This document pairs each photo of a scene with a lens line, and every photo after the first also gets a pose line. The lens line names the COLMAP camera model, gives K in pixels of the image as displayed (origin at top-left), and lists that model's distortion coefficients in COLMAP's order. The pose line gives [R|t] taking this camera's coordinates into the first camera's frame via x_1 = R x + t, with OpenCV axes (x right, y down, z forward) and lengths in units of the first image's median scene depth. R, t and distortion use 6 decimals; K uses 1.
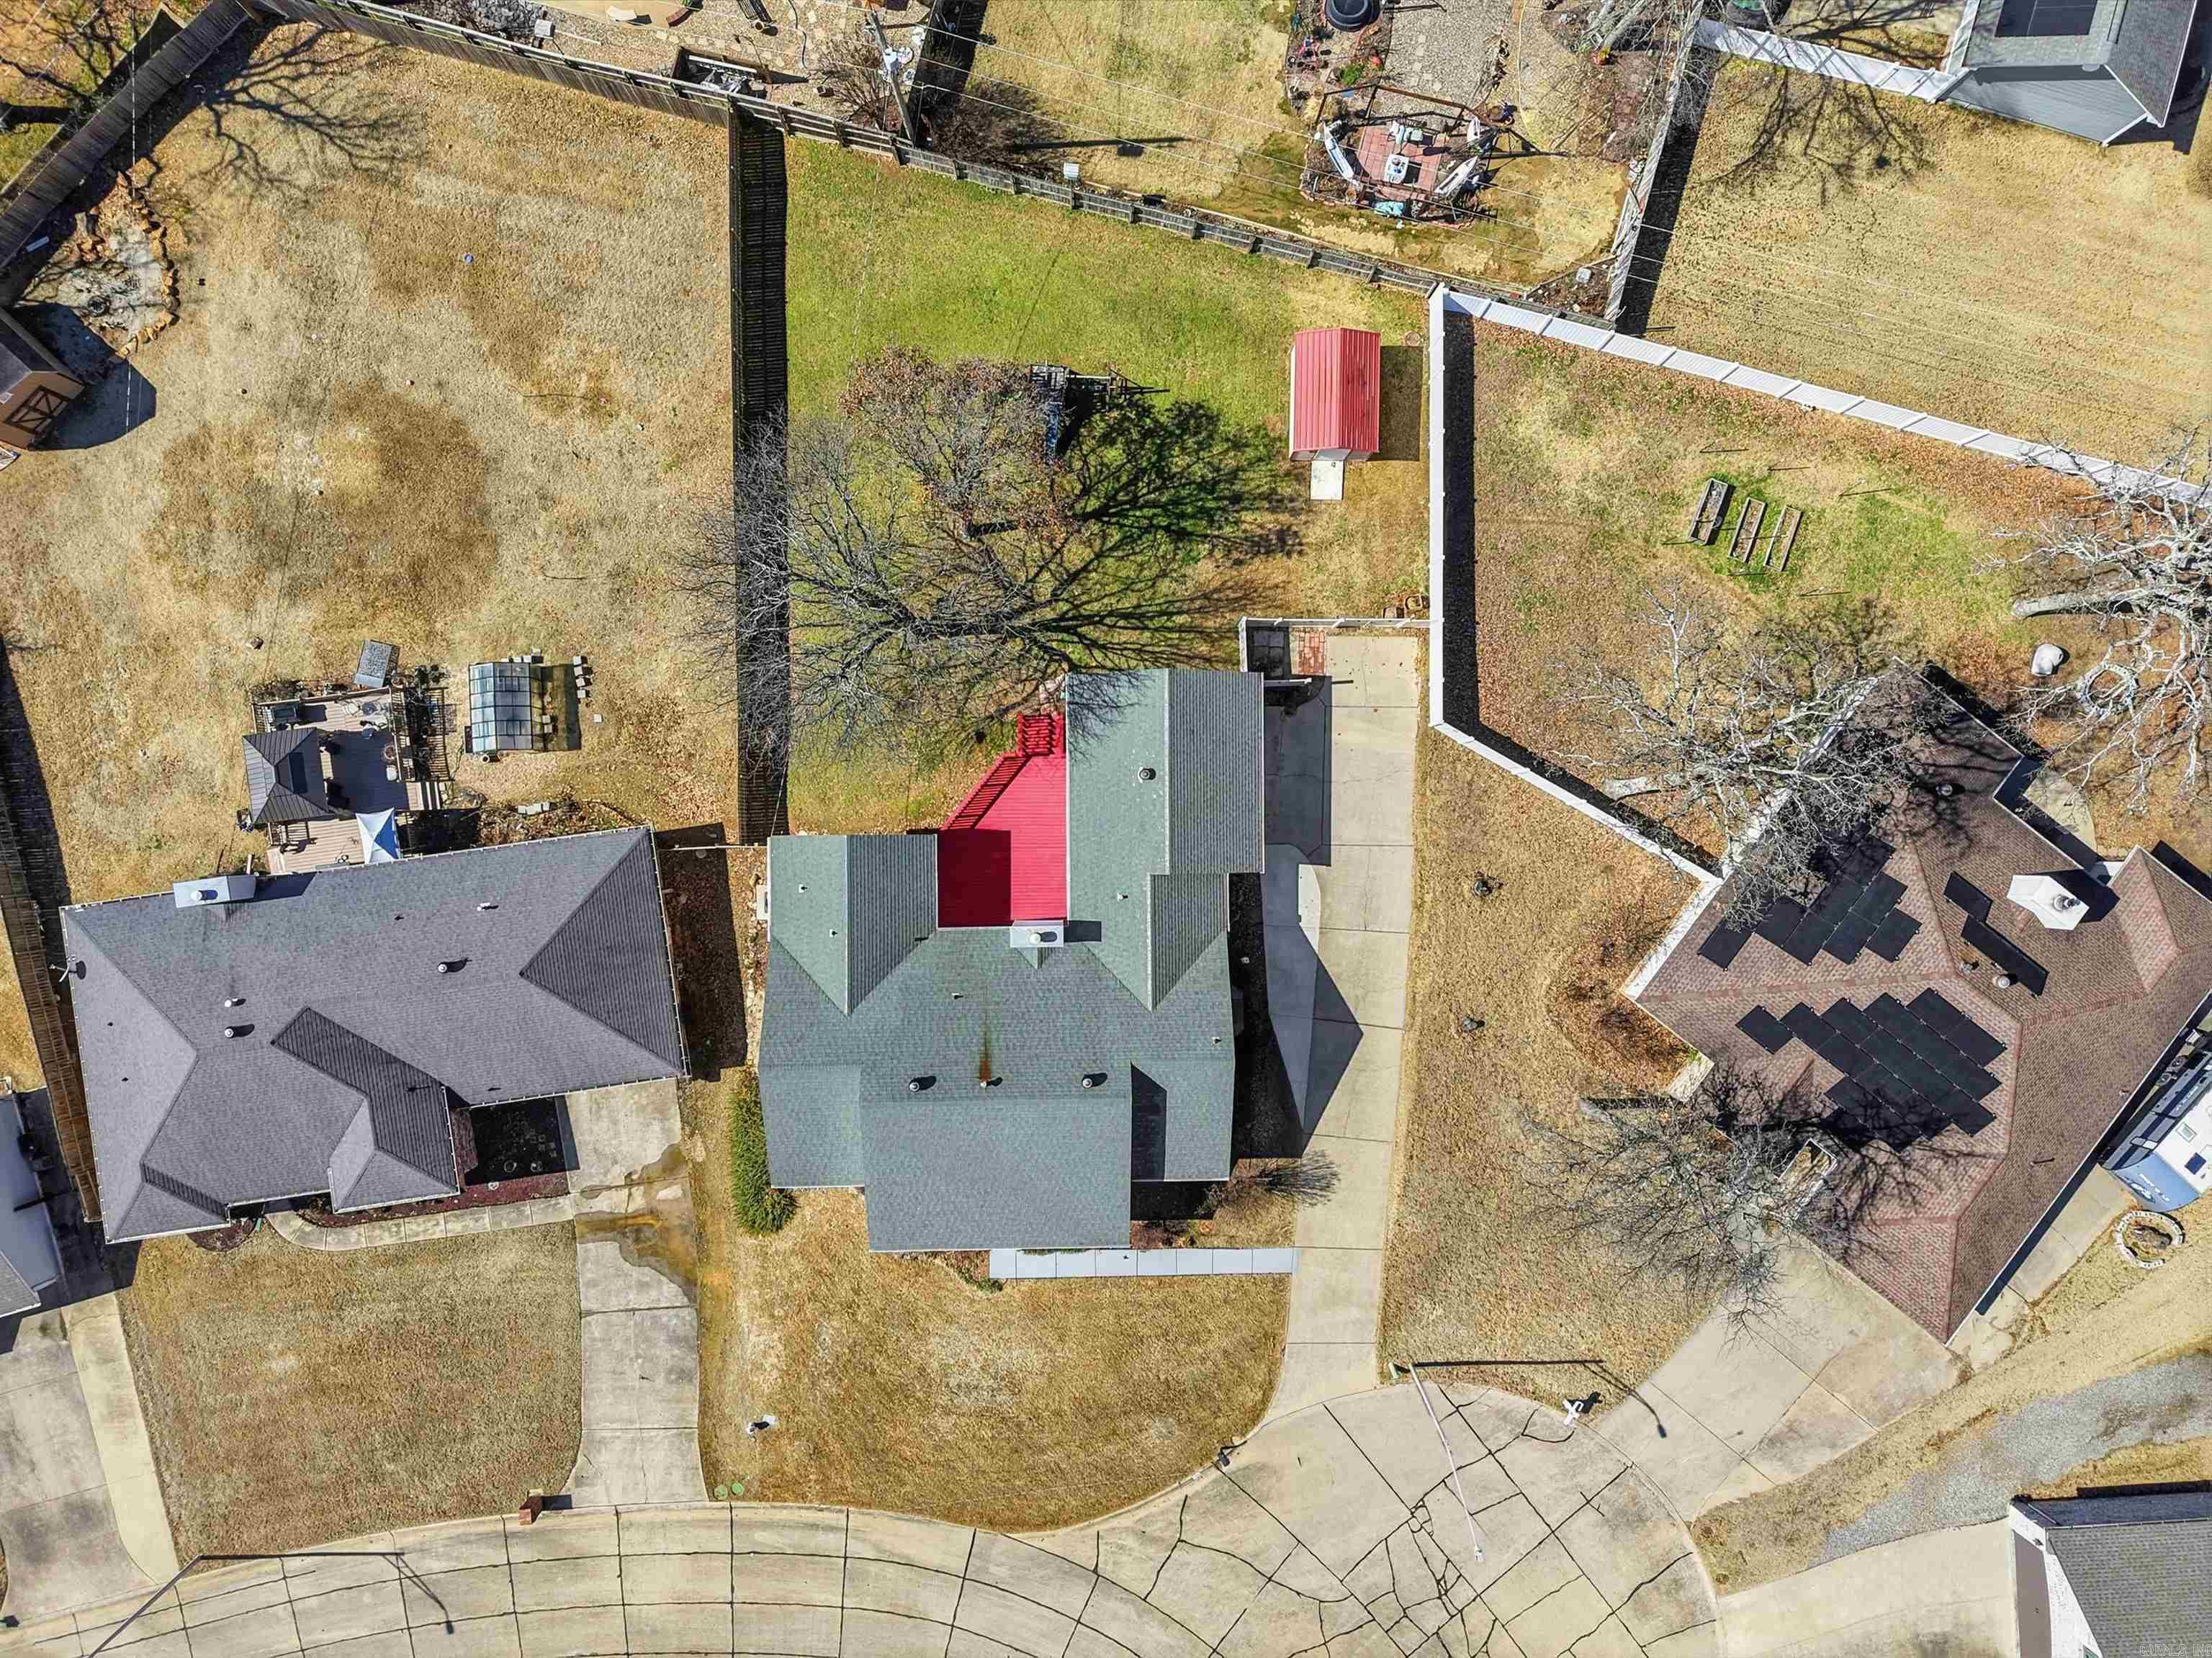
lens RADIAL K [[1479.1, 0, 1106.0], [0, 1479.1, 829.0], [0, 0, 1]] dist [0.010931, -0.001030]
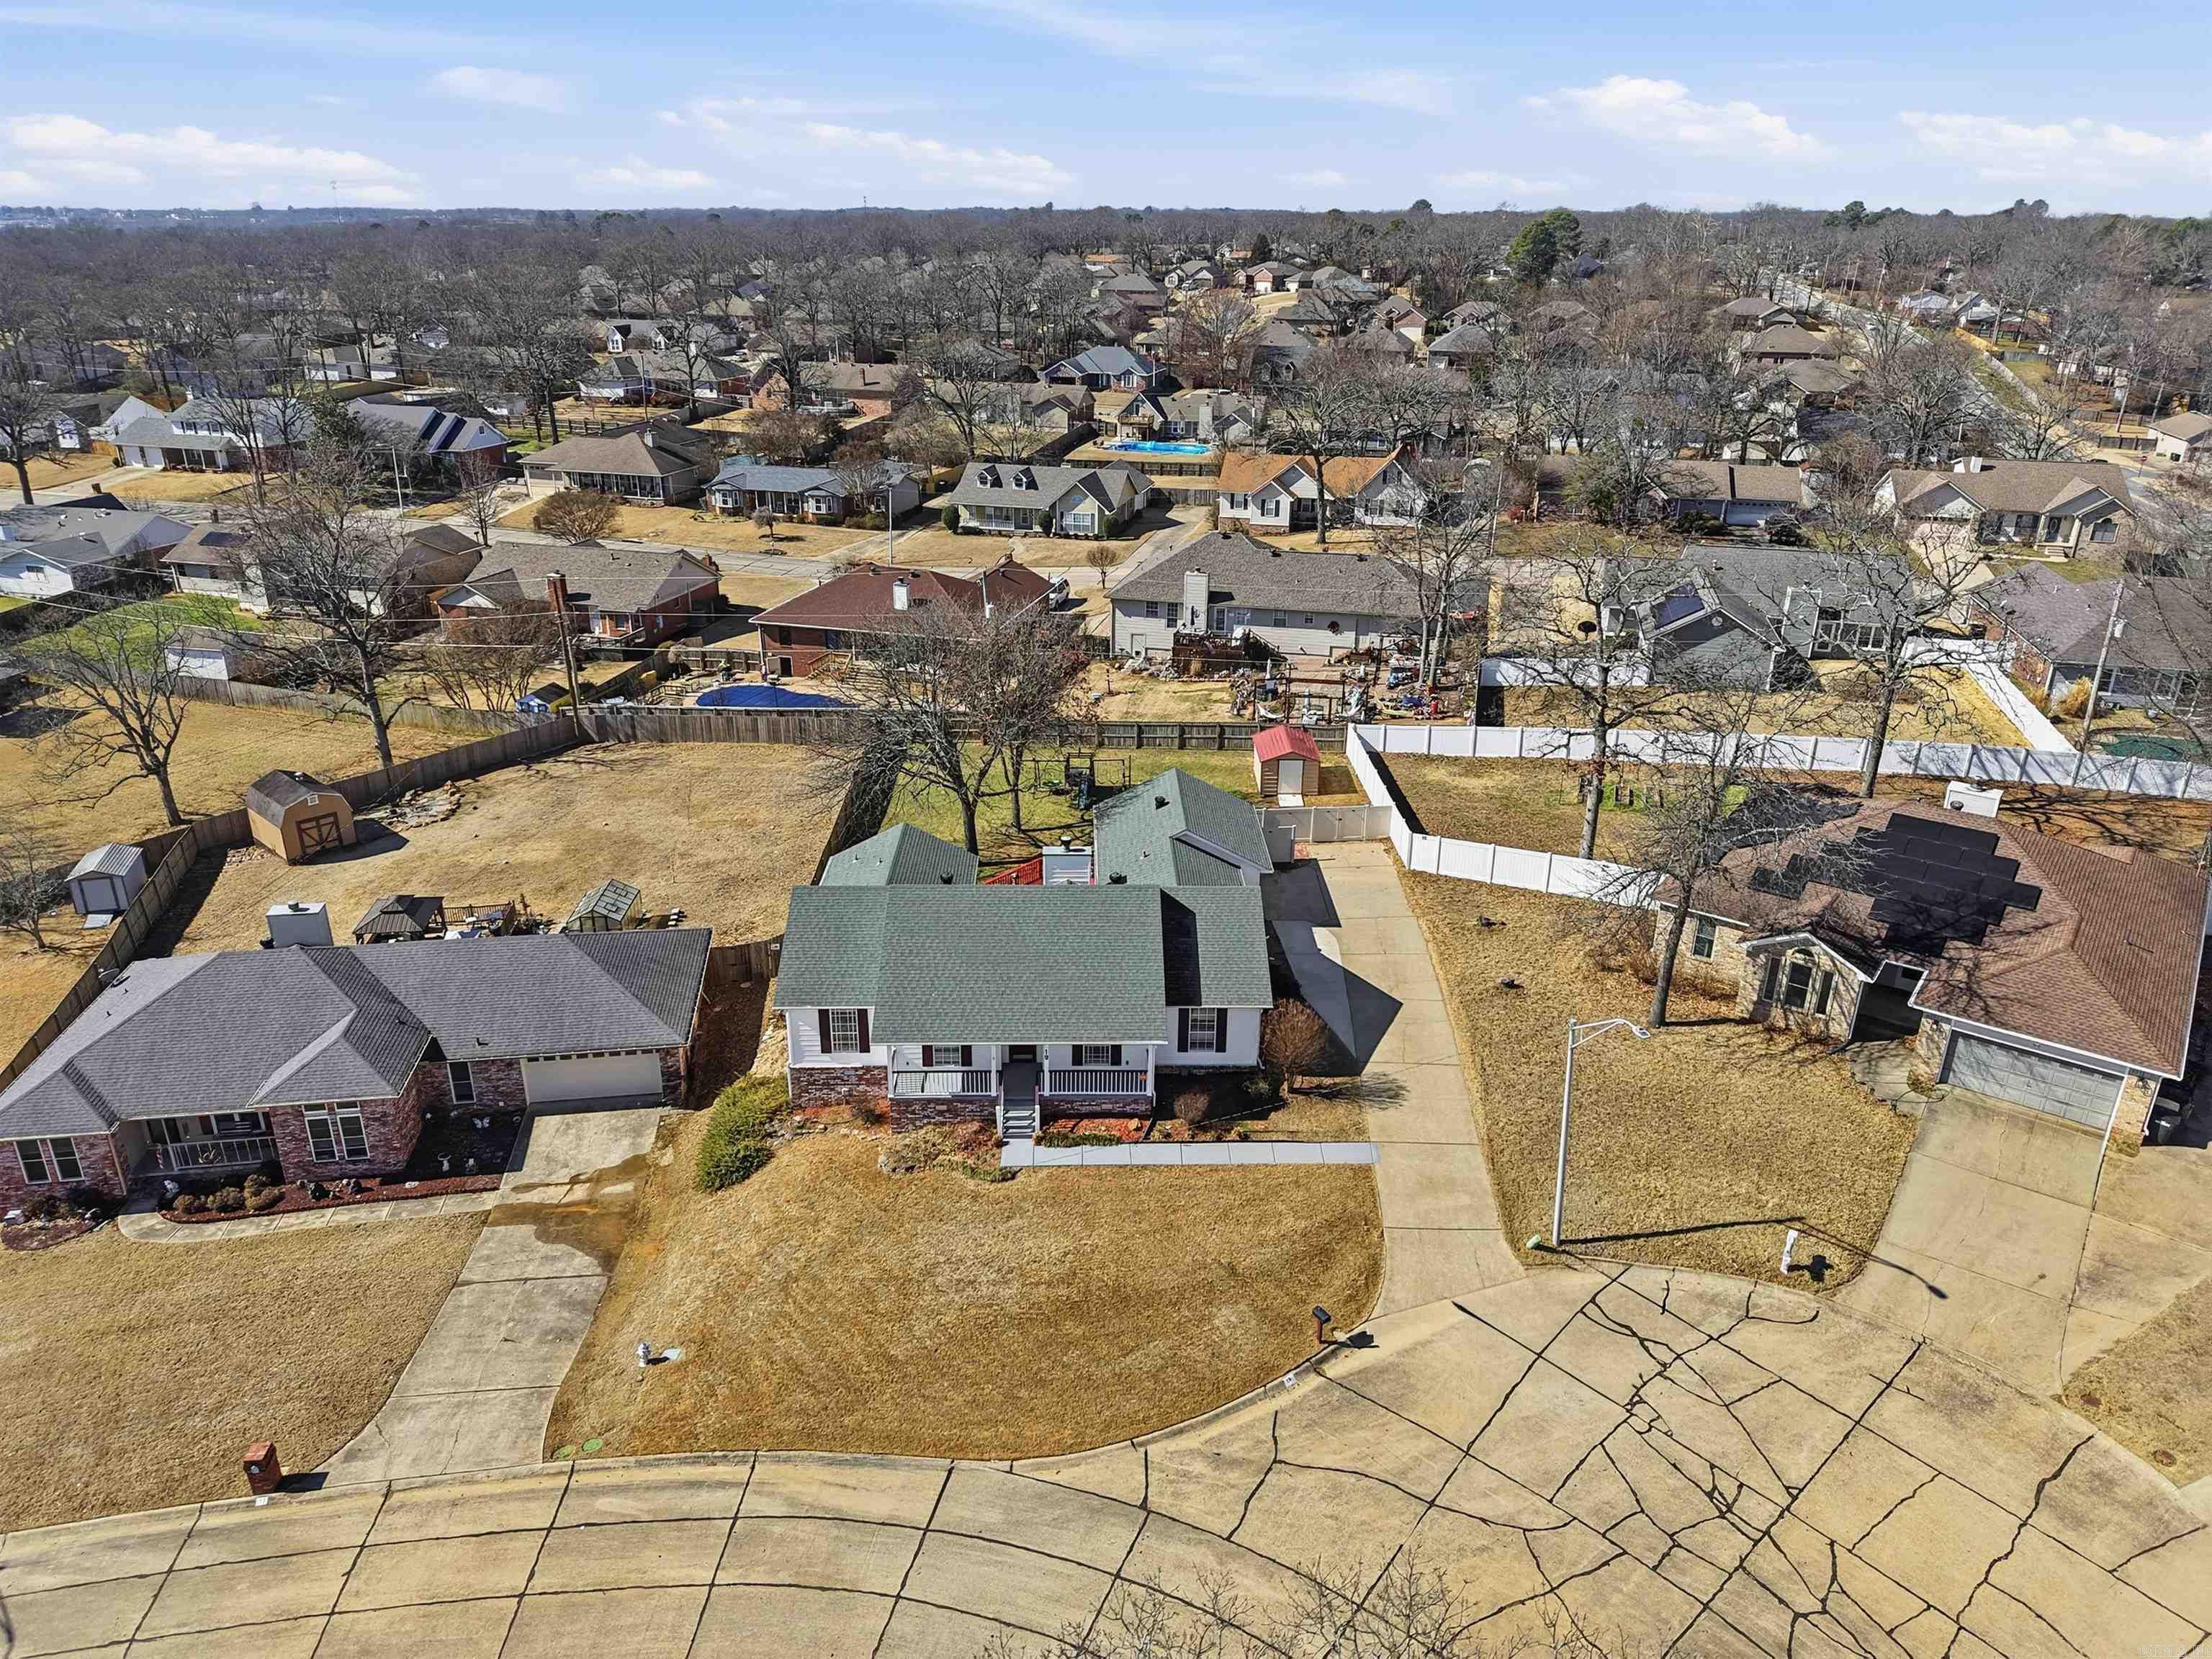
lens RADIAL K [[1474.3, 0, 1107.6], [0, 1474.3, 797.6], [0, 0, 1]] dist [0.056610, -0.055624]
pose [[0.999760, -0.021880, 0.000968, -0.016332], [0.008961, 0.368333, -0.929651, 0.963306], [0.019984, 0.929436, 0.368441, 0.503085]]
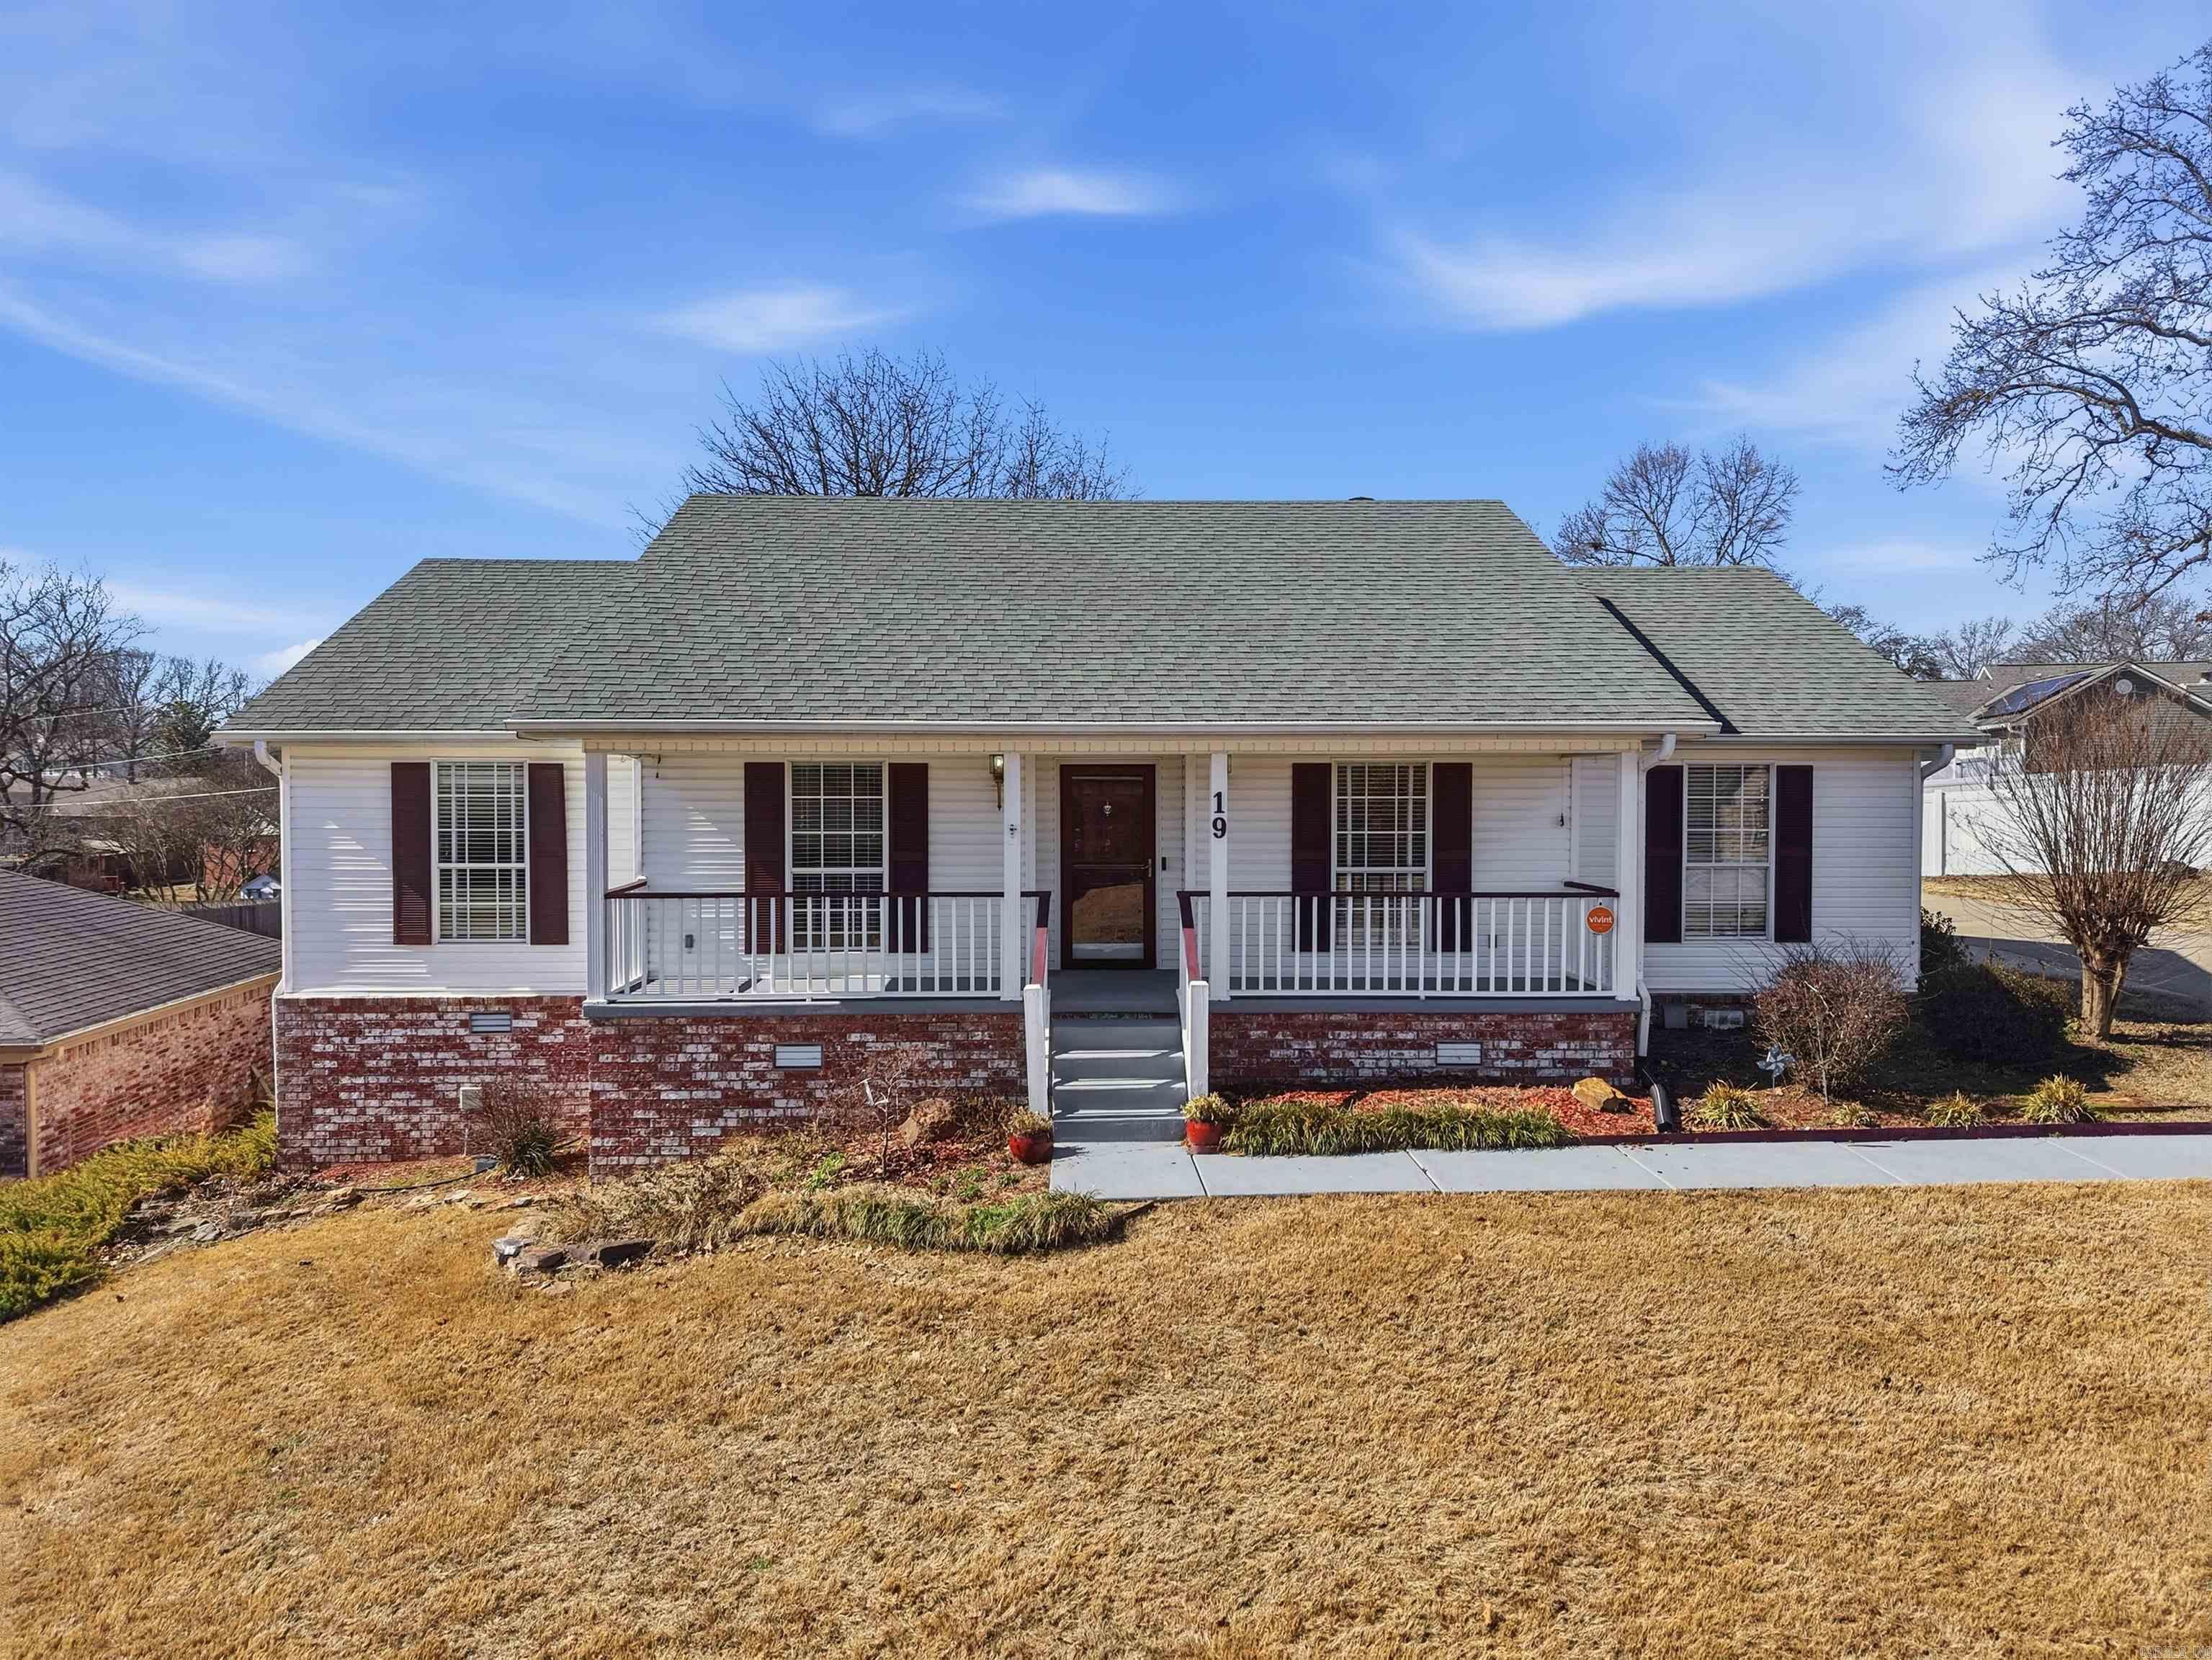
lens RADIAL K [[1479.4, 0, 1106.0], [0, 1479.4, 830.0], [0, 0, 1]] dist [0.010931, -0.001030]
pose [[0.999293, -0.029425, 0.023394, -0.073772], [0.024468, 0.036679, -0.999028, 0.460257], [0.028538, 0.998894, 0.037373, 0.931693]]
